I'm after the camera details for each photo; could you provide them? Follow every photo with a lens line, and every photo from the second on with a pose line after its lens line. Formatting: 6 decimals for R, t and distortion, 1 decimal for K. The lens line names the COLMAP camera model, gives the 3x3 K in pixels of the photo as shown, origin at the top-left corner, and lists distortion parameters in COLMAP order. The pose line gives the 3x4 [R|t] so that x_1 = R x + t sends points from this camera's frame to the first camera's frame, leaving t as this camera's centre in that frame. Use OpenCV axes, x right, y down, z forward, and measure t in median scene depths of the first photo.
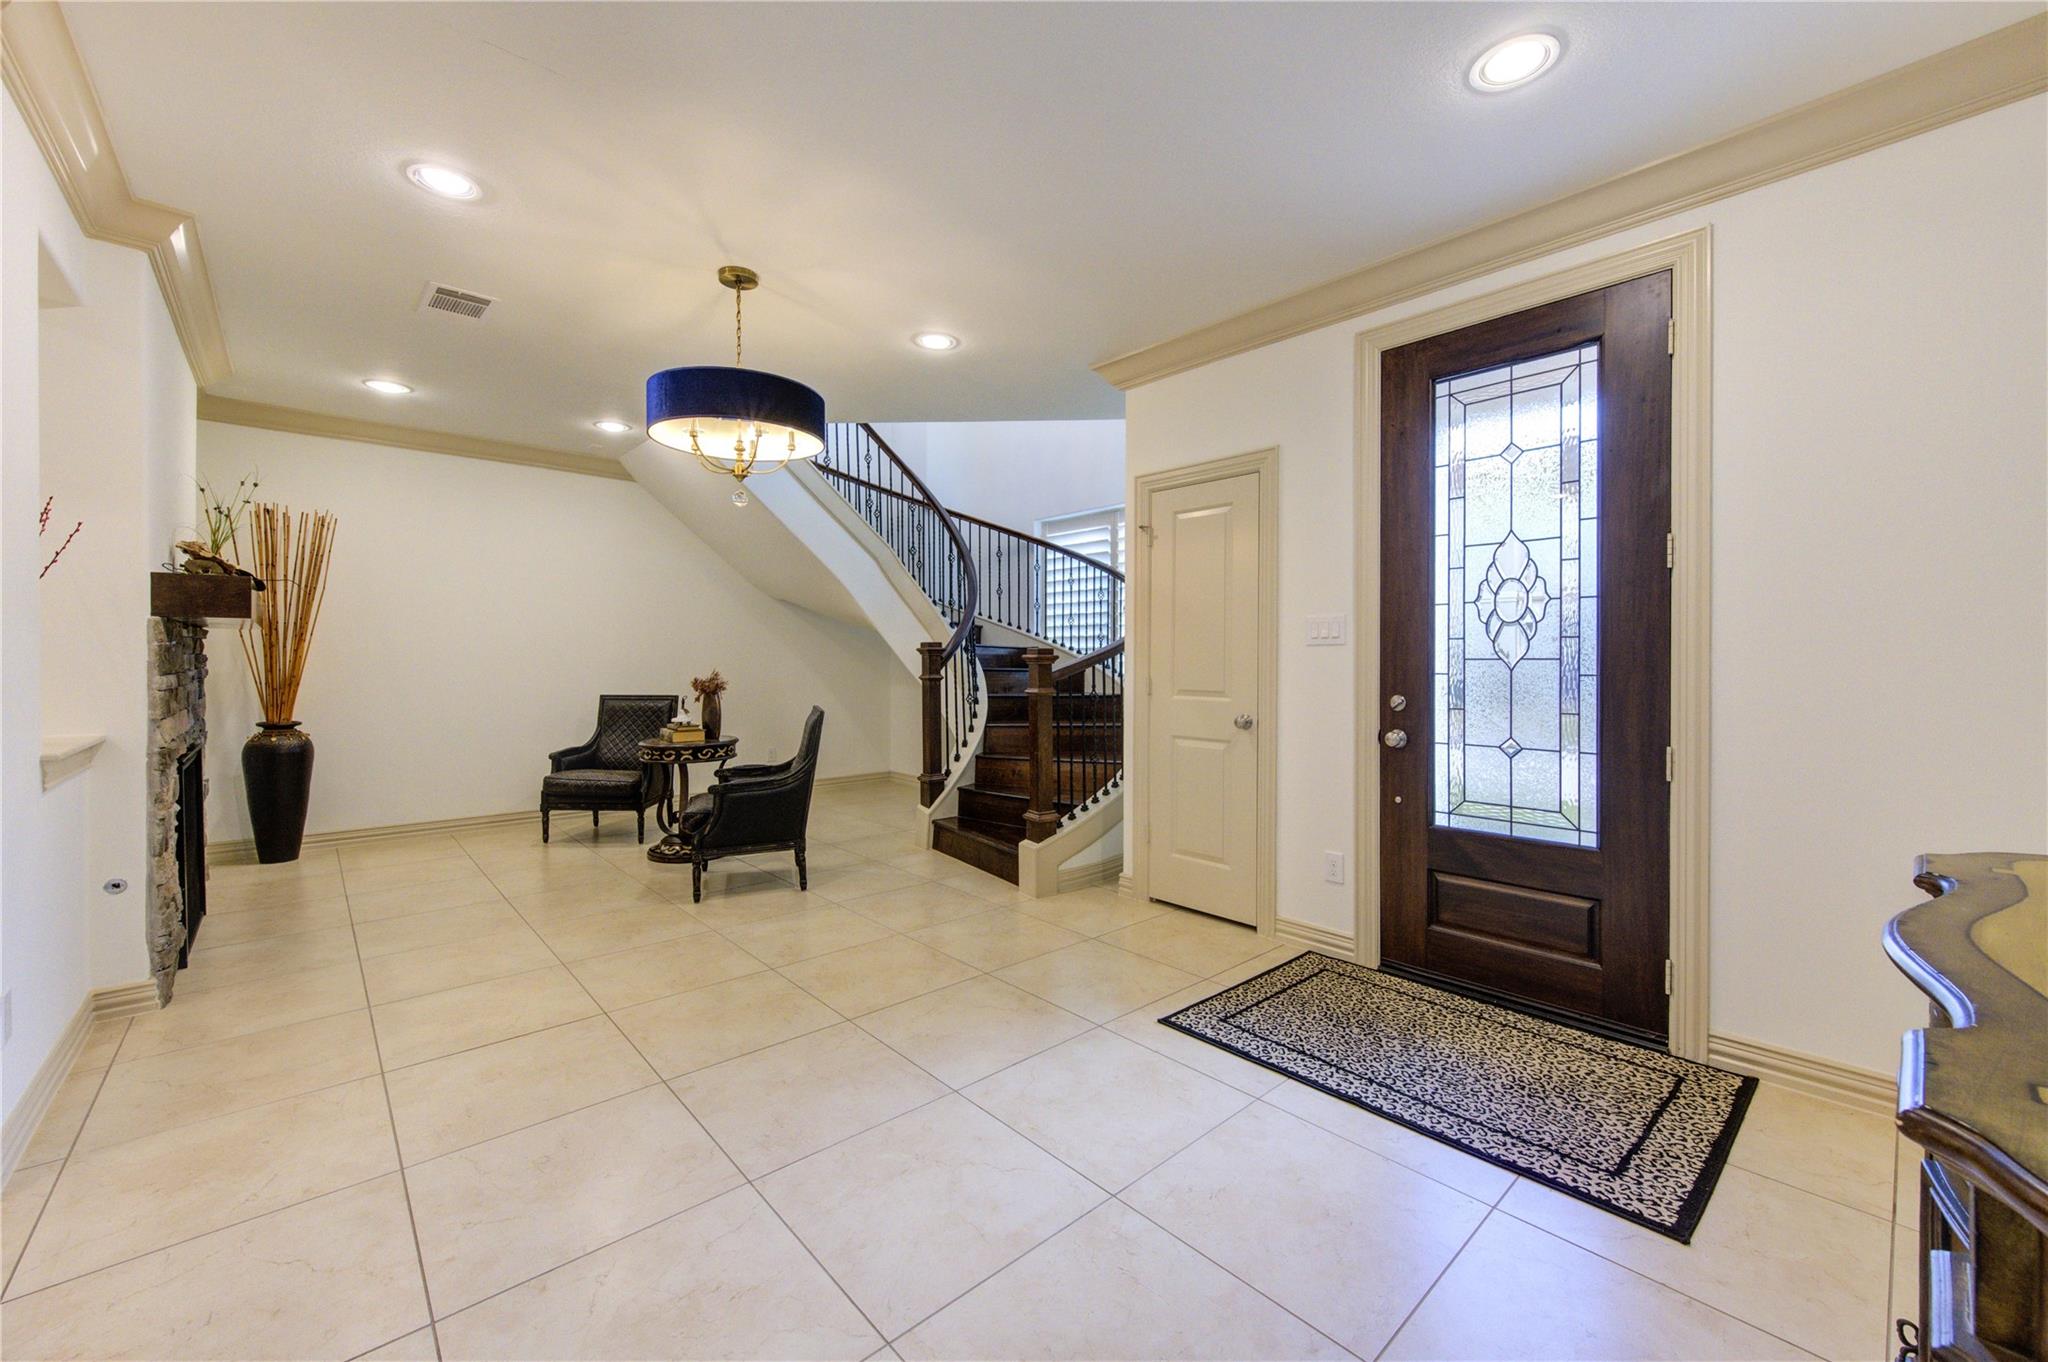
lens RADIAL K [[807.3, 0, 1030.4], [0, 807.3, 668.0], [0, 0, 1]] dist [0.000361, -0.000379]
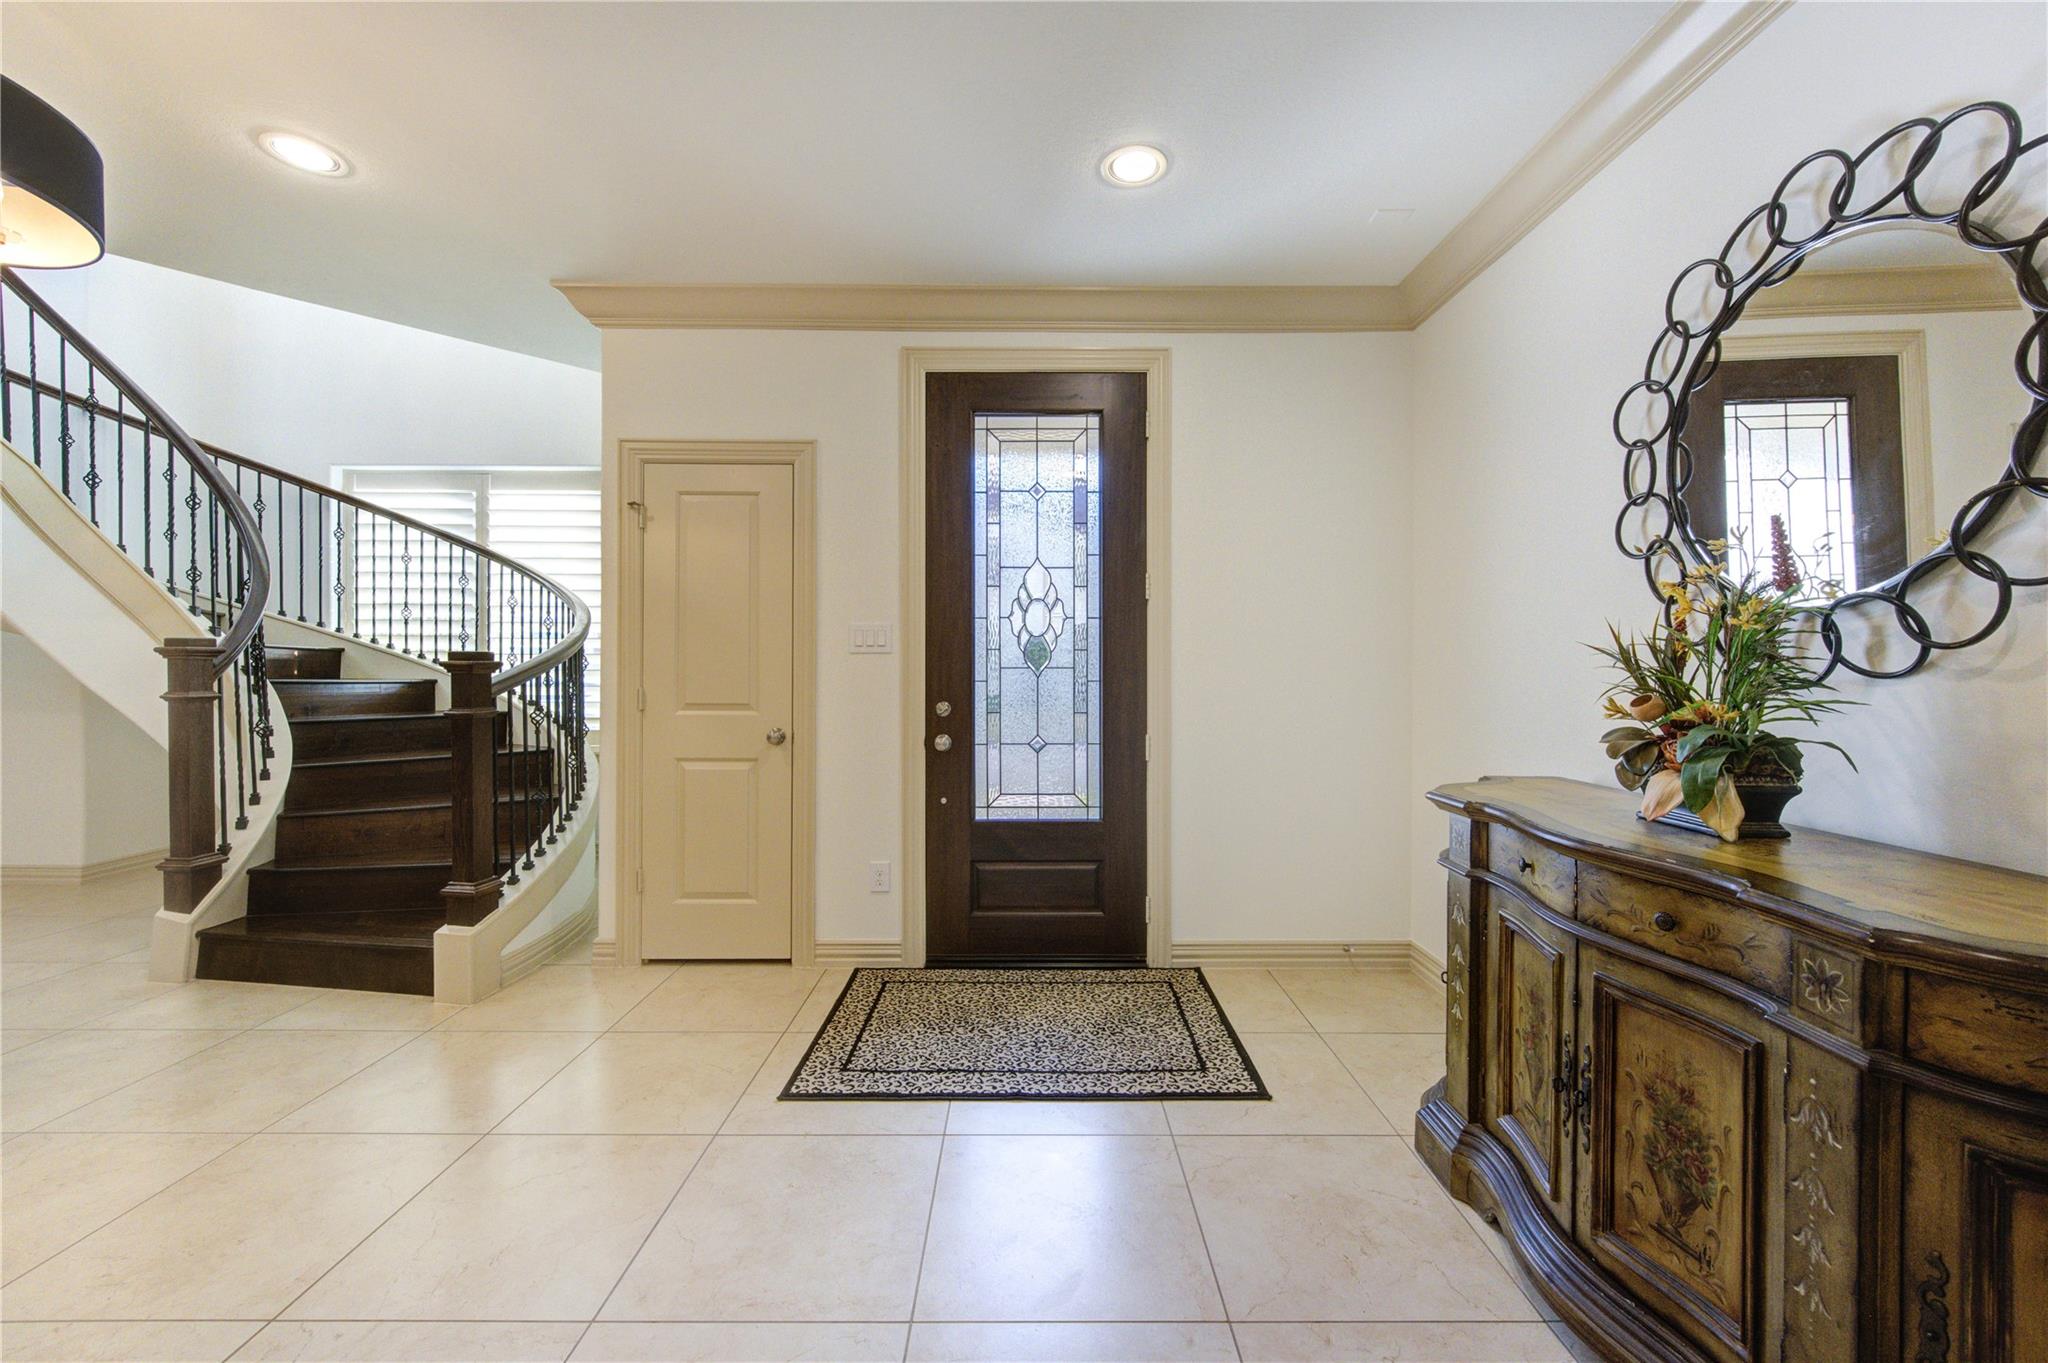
lens RADIAL K [[807.3, 0, 1030.4], [0, 807.3, 668.5], [0, 0, 1]] dist [0.000361, -0.000379]
pose [[0.667074, -0.002557, 0.744987, -0.253824], [0.005952, 0.999980, -0.001898, -0.007168], [-0.744968, 0.005700, 0.667076, 0.209054]]
